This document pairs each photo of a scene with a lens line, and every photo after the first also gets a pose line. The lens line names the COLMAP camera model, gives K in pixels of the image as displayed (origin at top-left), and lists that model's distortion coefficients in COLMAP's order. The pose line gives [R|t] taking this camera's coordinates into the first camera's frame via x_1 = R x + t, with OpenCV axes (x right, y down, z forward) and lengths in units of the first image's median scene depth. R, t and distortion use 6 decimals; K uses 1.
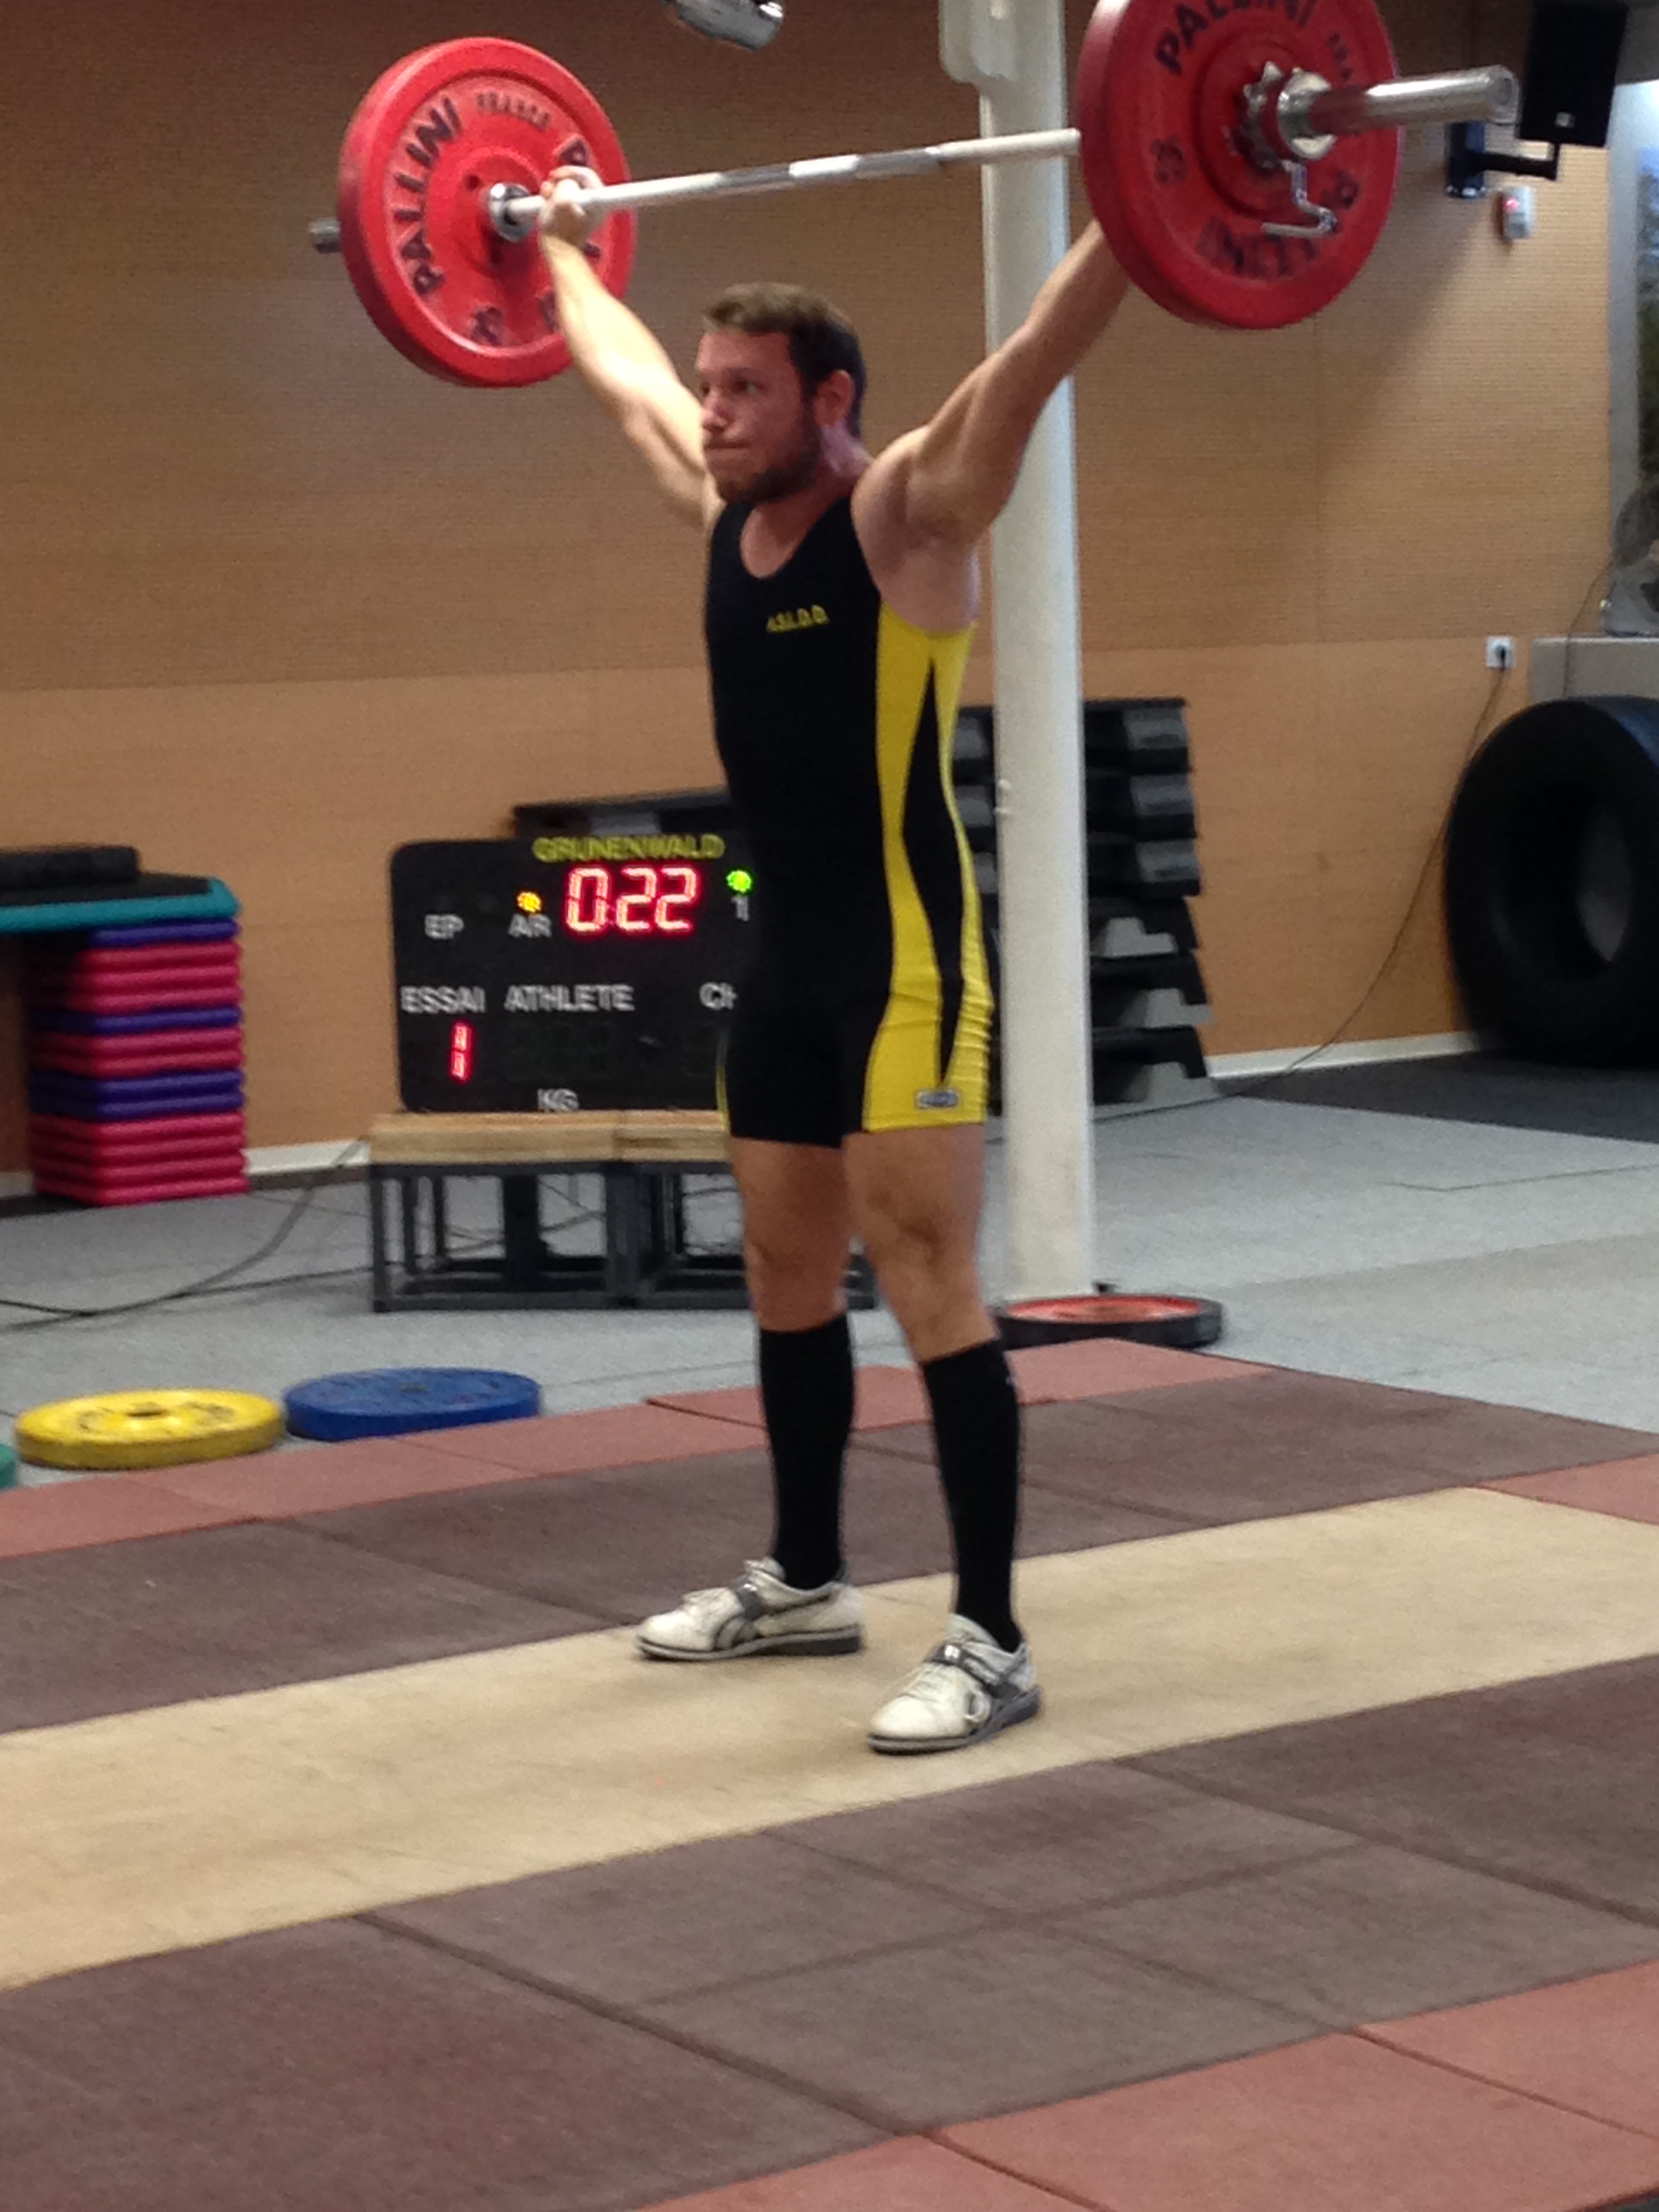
lens RADIAL K [[4944.7, 0, 767.1], [0, 4944.7, 1169.4], [0, 0, 1]] dist [0.123495, 0.000000]
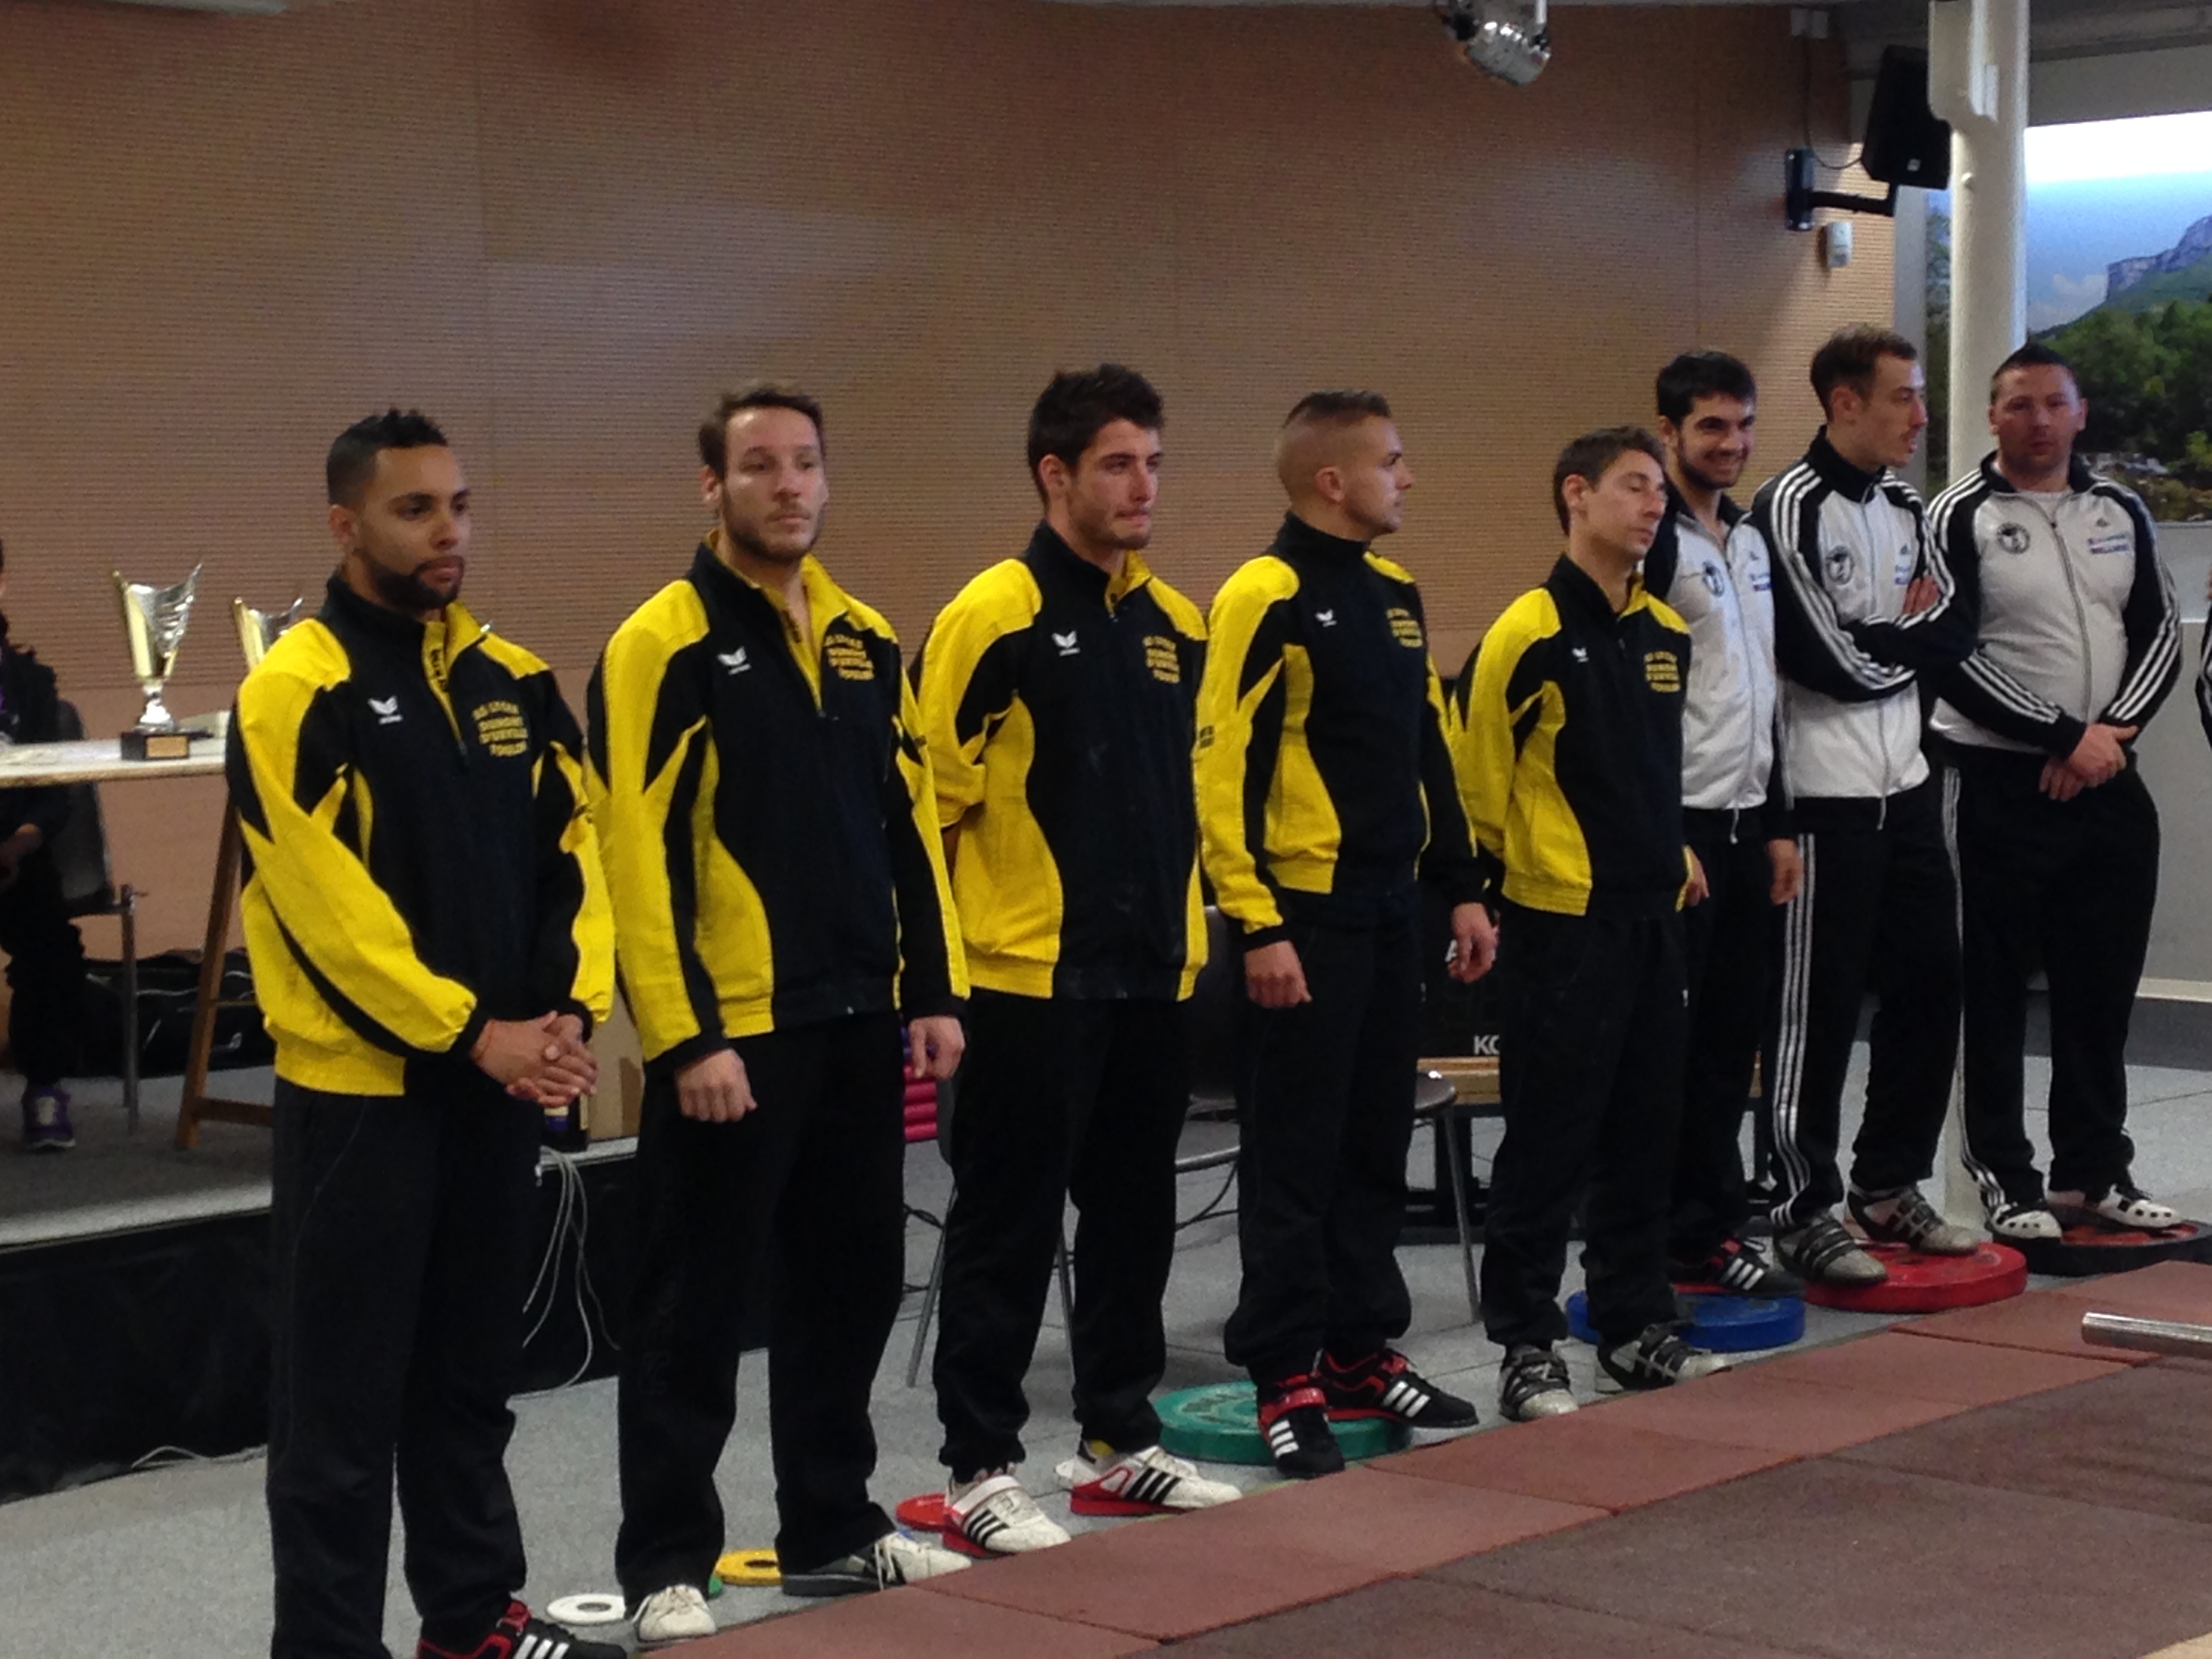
lens RADIAL K [[4433.2, 0, 1242.1], [0, 4433.2, 886.5], [0, 0, 1]] dist [0.168619, 0.000000]
pose [[0.981938, -0.009126, 0.188984, -0.175437], [0.017295, 0.998984, -0.041623, -0.007514], [-0.188412, 0.044140, 0.981098, 0.042441]]
